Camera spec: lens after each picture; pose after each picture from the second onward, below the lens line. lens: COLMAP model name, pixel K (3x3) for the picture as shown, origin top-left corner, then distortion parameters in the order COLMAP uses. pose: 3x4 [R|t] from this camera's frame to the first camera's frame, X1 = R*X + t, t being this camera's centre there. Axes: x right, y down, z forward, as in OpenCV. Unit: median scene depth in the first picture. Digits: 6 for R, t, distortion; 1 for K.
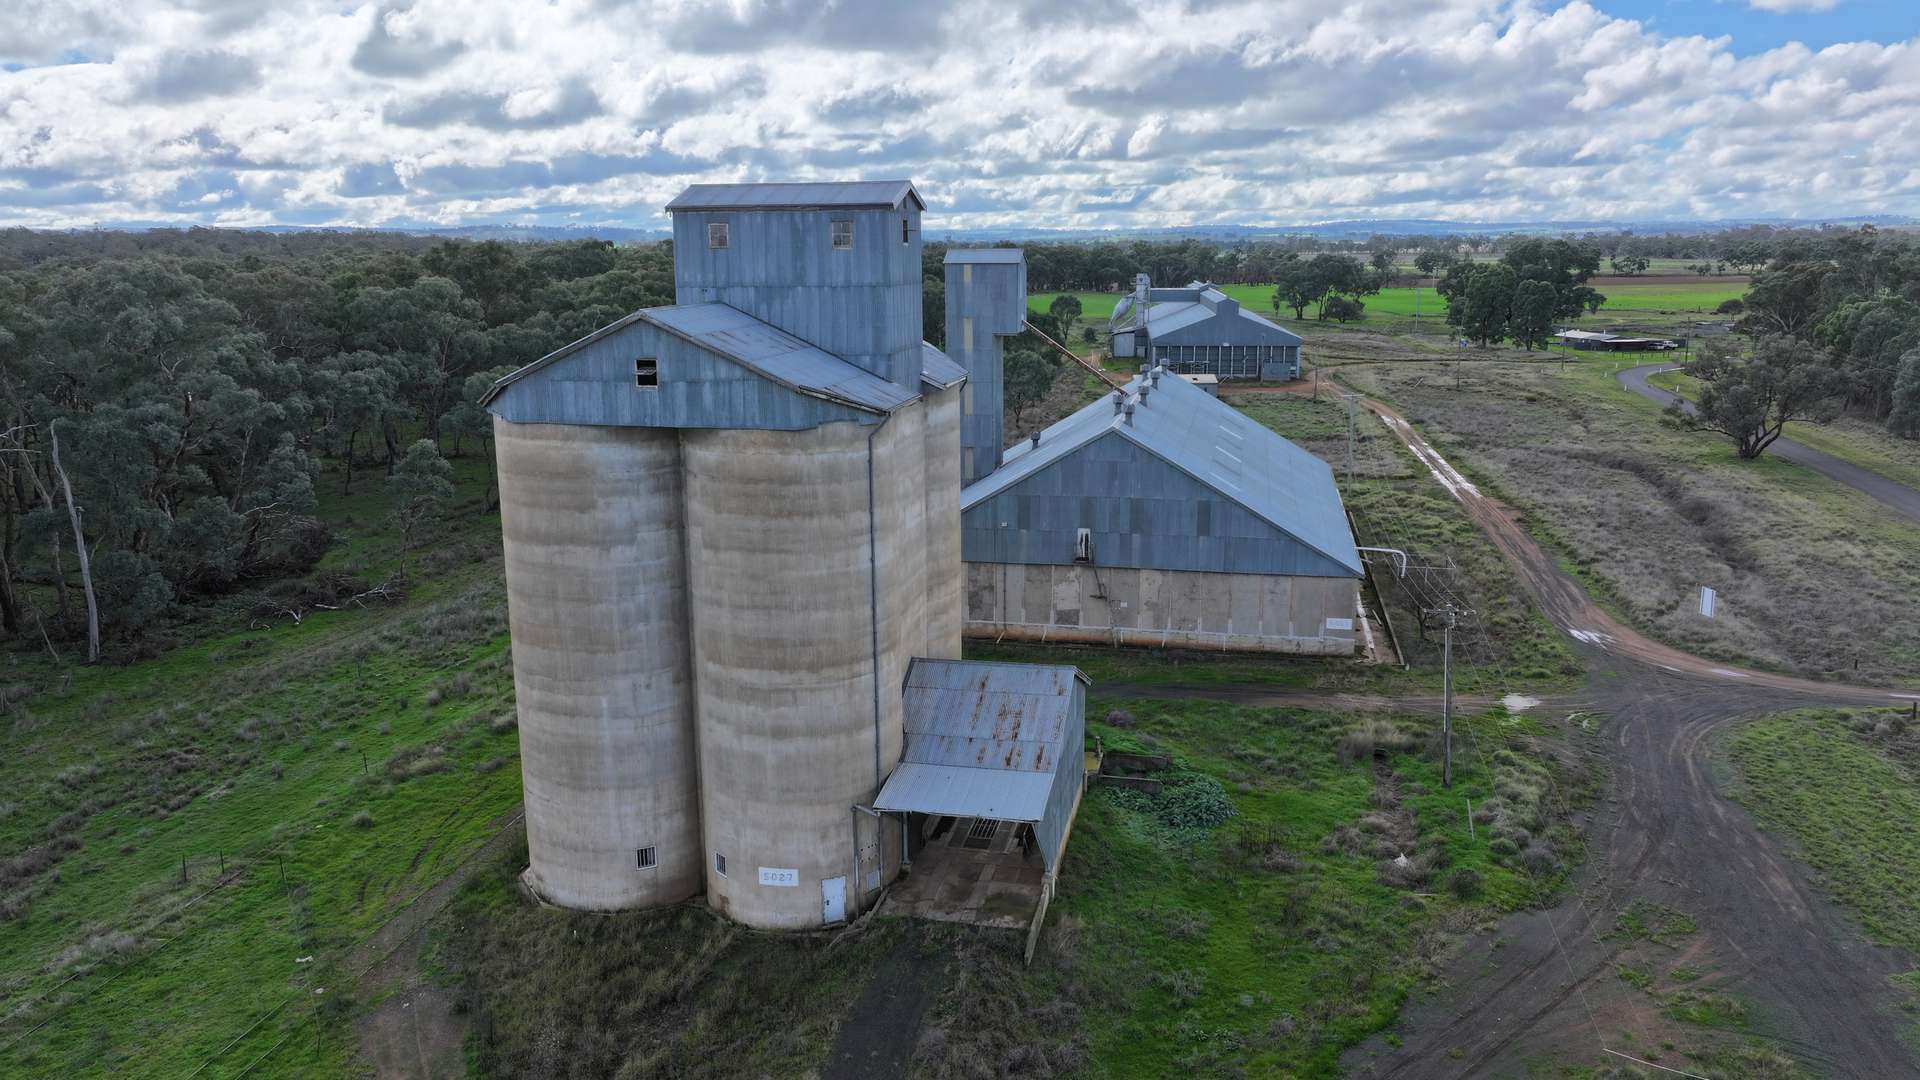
lens RADIAL K [[1352.3, 0, 960.0], [0, 1352.3, 540.0], [0, 0, 1]] dist [0.001335, 0.007765]
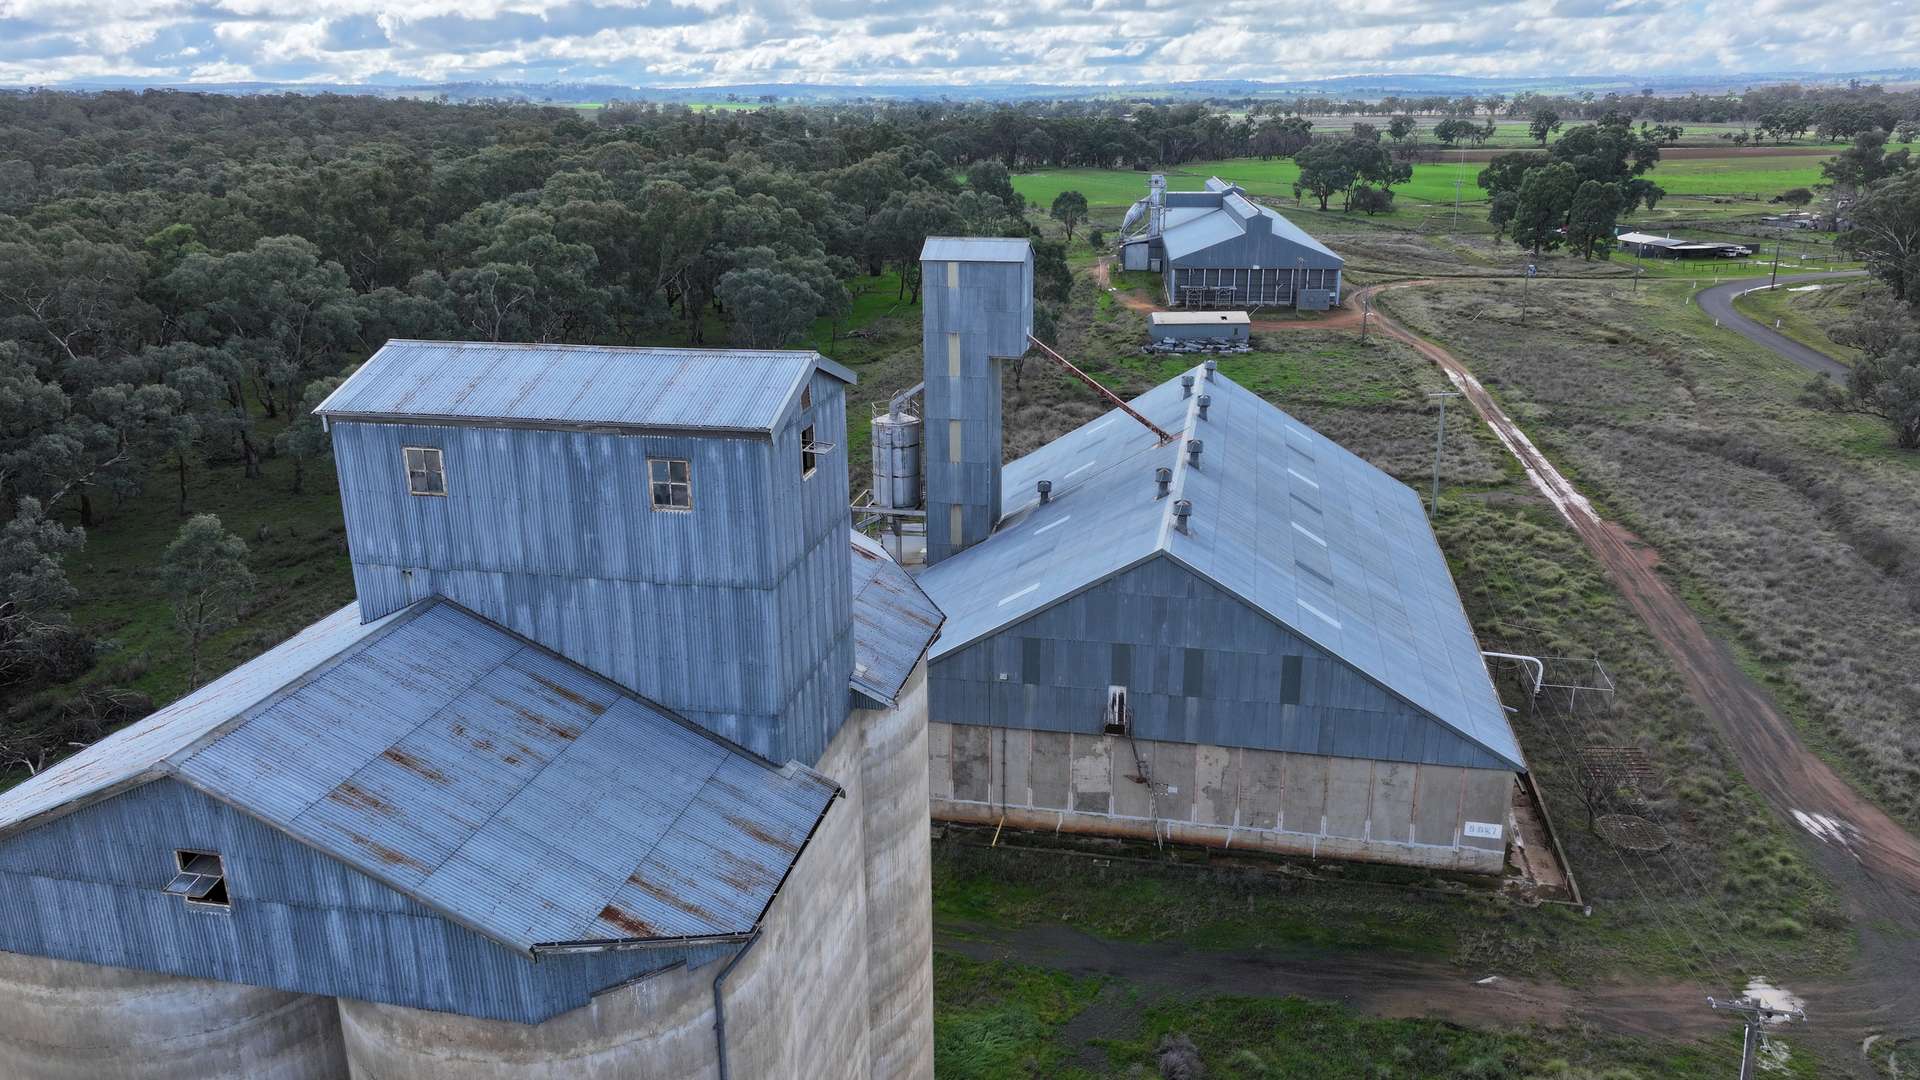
lens RADIAL K [[1352.3, 0, 960.0], [0, 1352.3, 540.0], [0, 0, 1]] dist [0.001335, 0.007765]
pose [[0.999995, -0.001764, 0.002457, 0.005246], [0.001512, 0.995097, 0.098887, -0.090196], [-0.002620, -0.098883, 0.995096, 0.184559]]
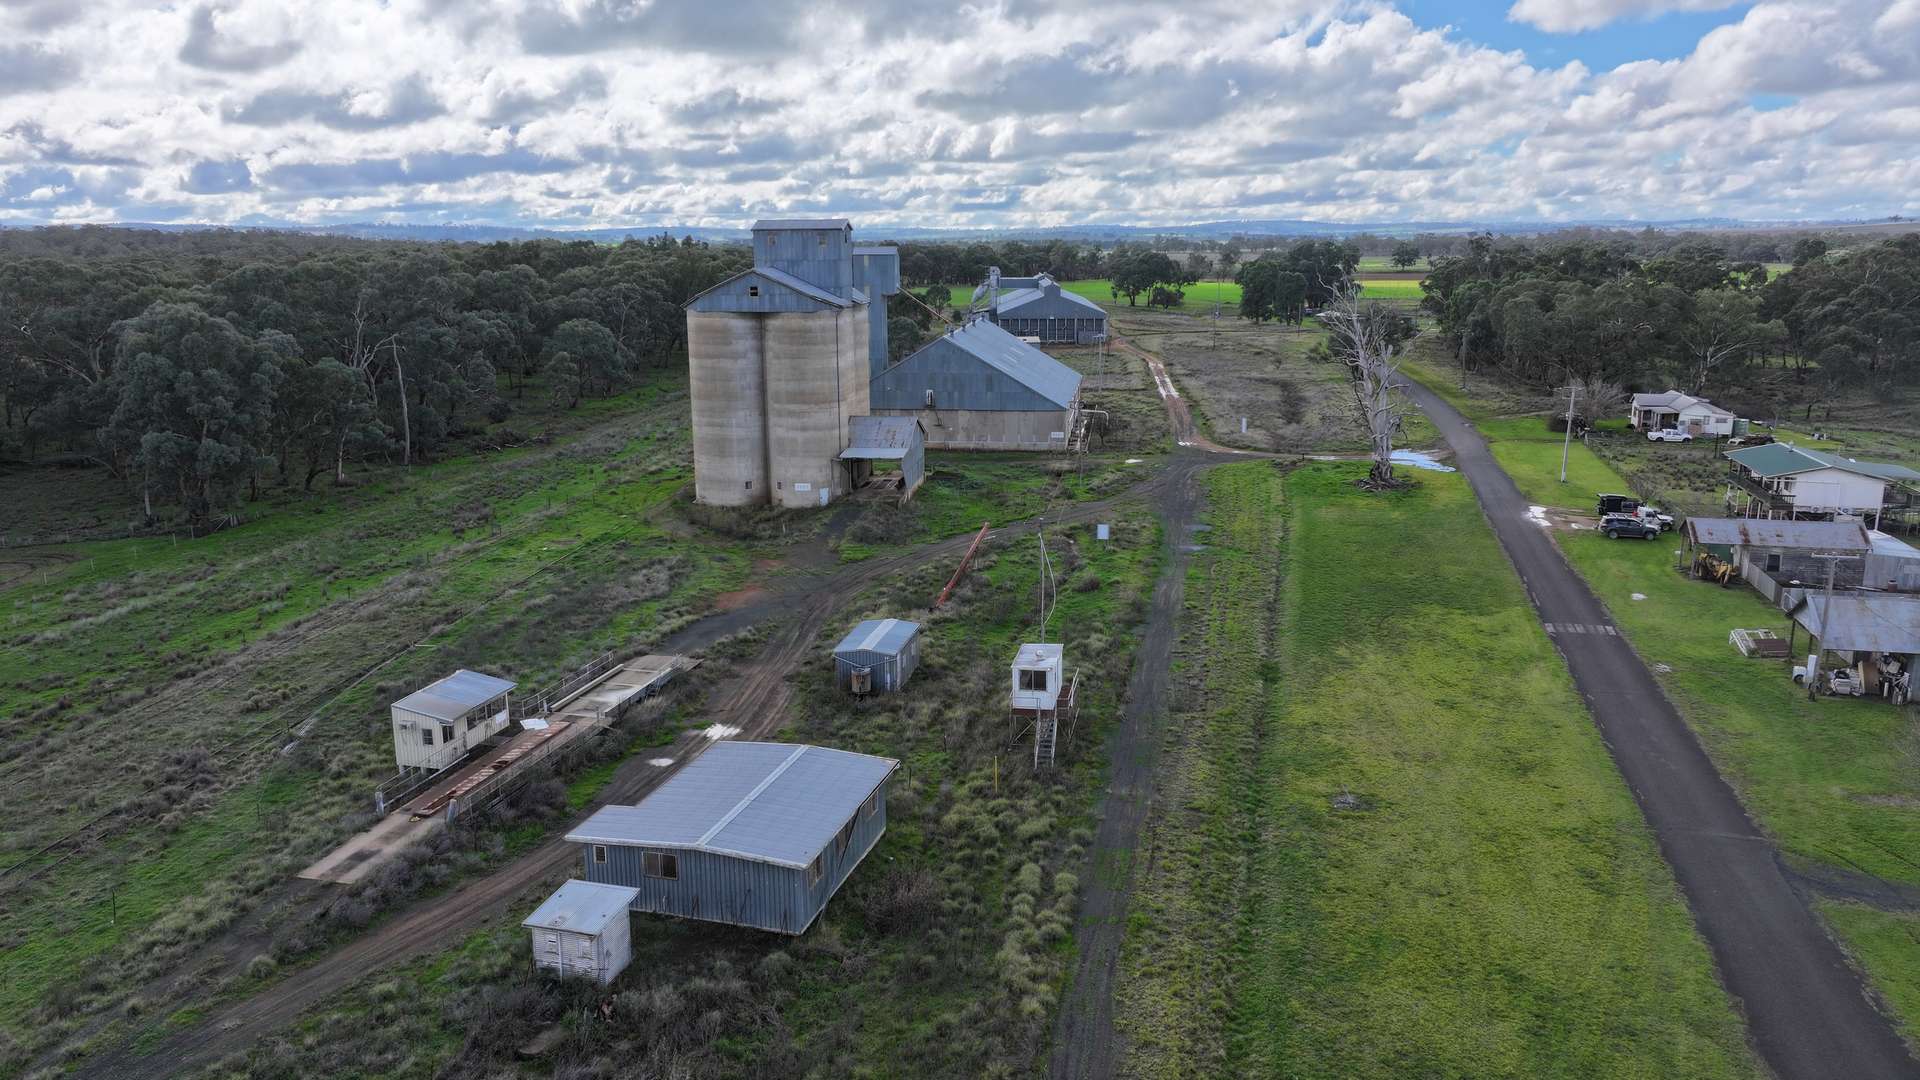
lens RADIAL K [[1373.4, 0, 967.3], [0, 1373.4, 535.3], [0, 0, 1]] dist [-0.003187, 0.004756]
pose [[0.995903, -0.018427, 0.088535, -0.019102], [0.018940, 0.999808, -0.004950, 0.124963], [-0.088427, 0.006607, 0.996061, -0.573574]]
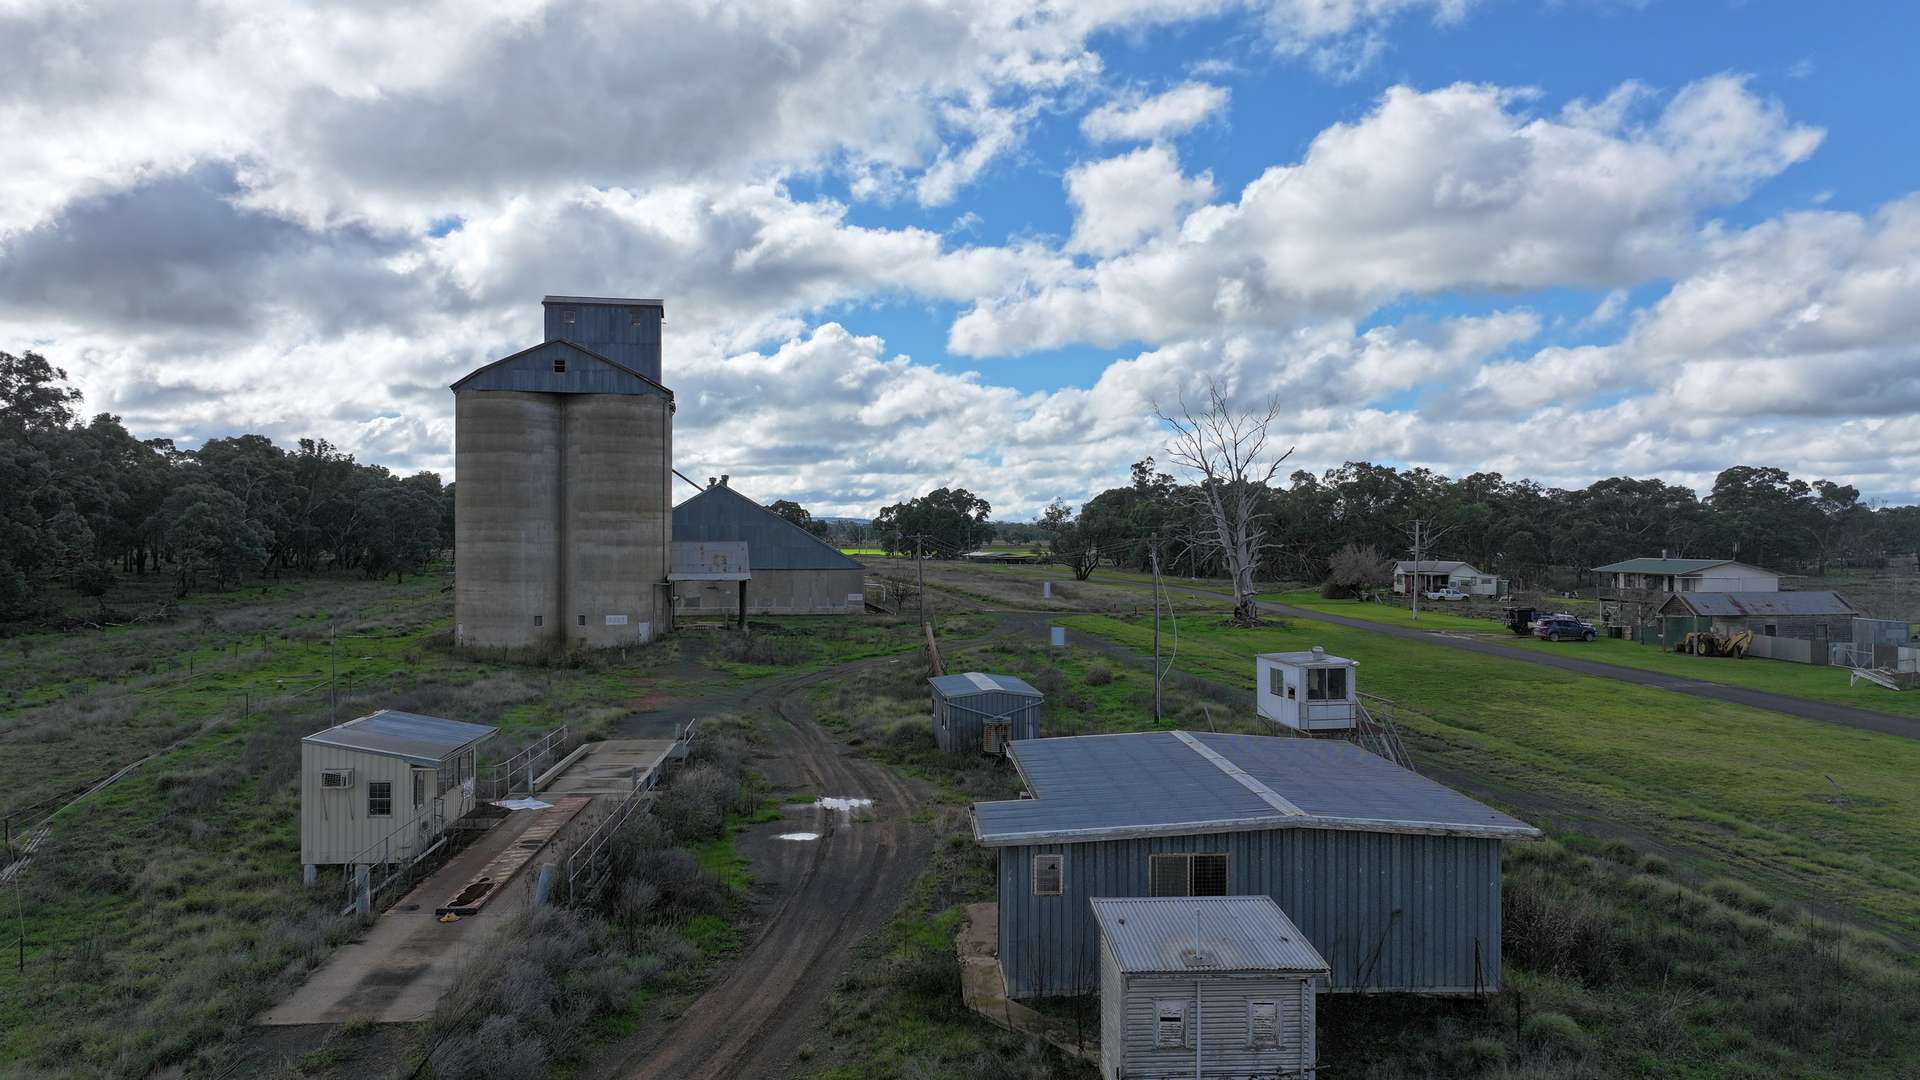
lens RADIAL K [[1372.7, 0, 974.3], [0, 1372.7, 514.7], [0, 0, 1]] dist [0.000461, 0.004909]
pose [[0.914669, 0.013987, 0.403961, -0.162754], [0.079925, 0.973410, -0.214674, 0.198381], [-0.396222, 0.228642, 0.889230, -0.357467]]
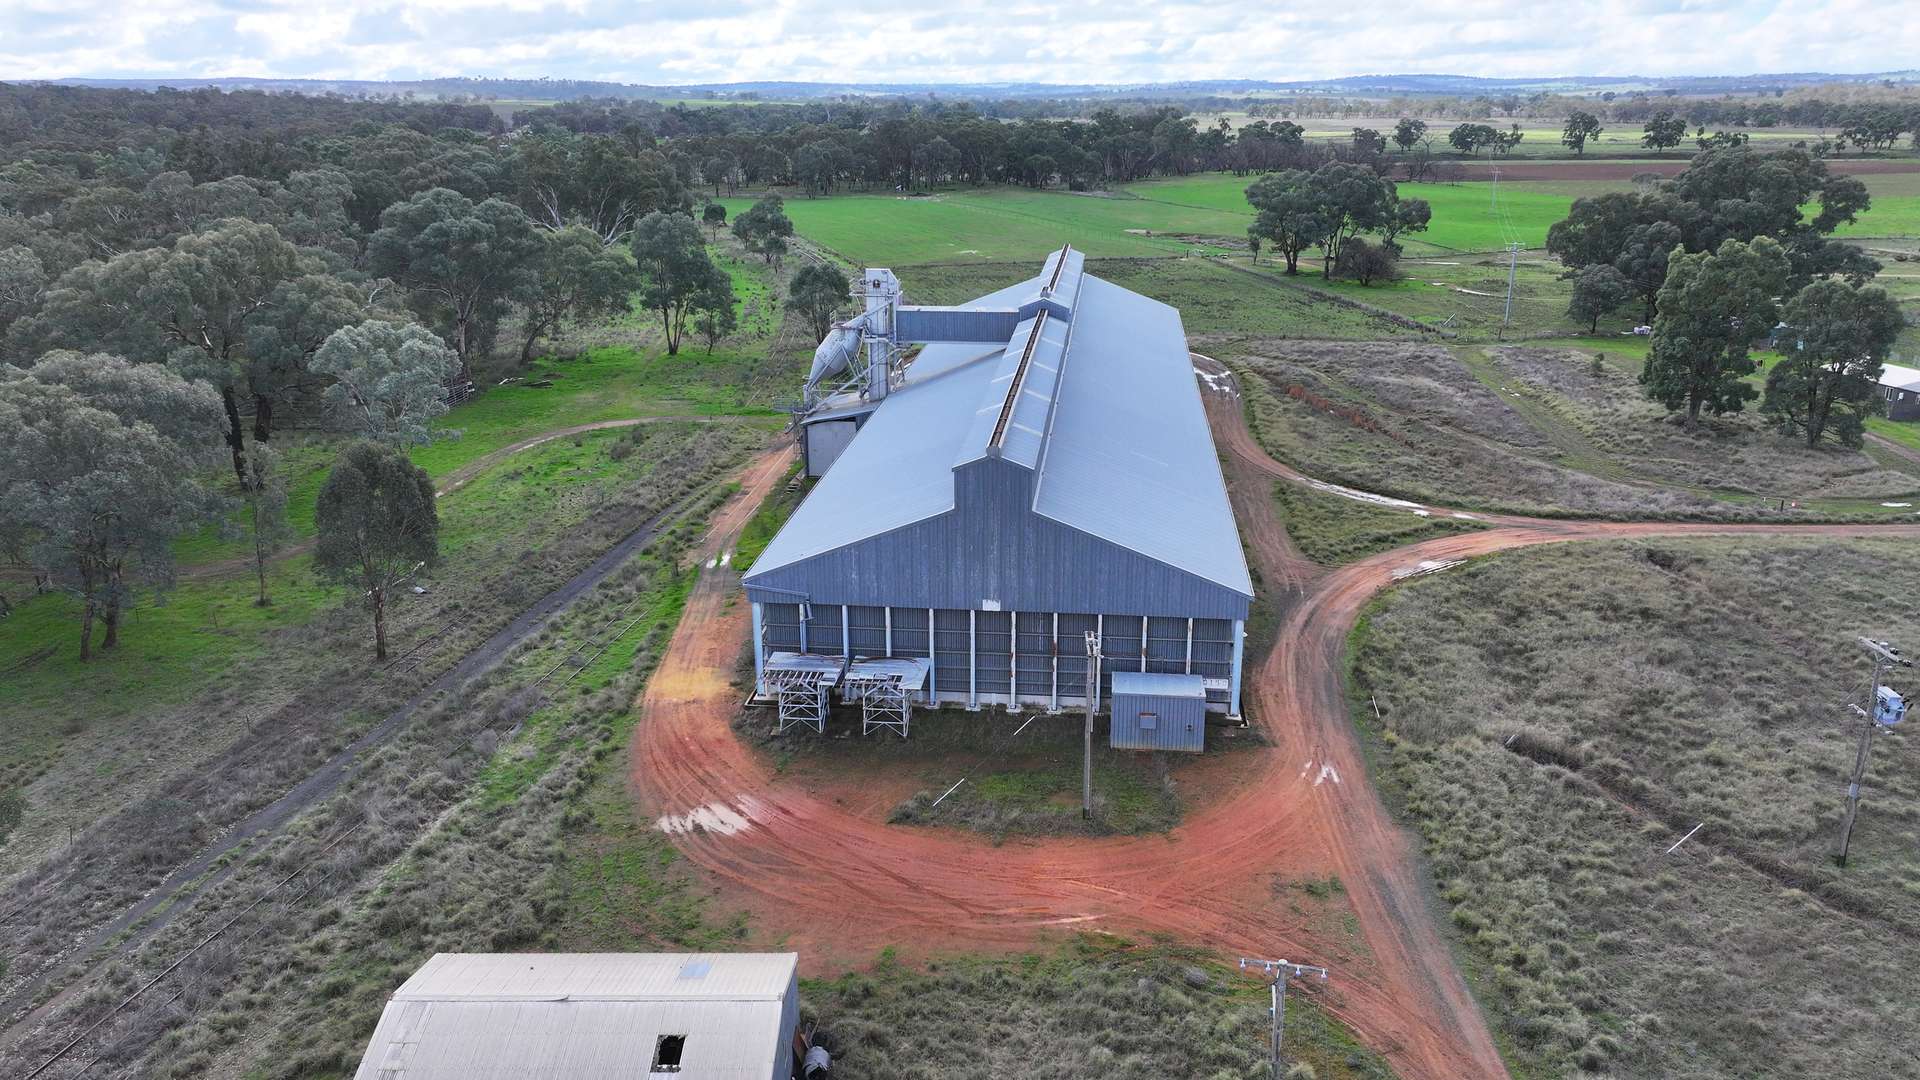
lens RADIAL K [[1352.3, 0, 960.0], [0, 1352.3, 540.0], [0, 0, 1]] dist [0.001335, 0.007765]
pose [[0.999996, 0.002503, -0.001193, 0.307888], [-0.002371, 0.994996, 0.099891, -0.303403], [0.001437, -0.099888, 0.994998, 1.148601]]
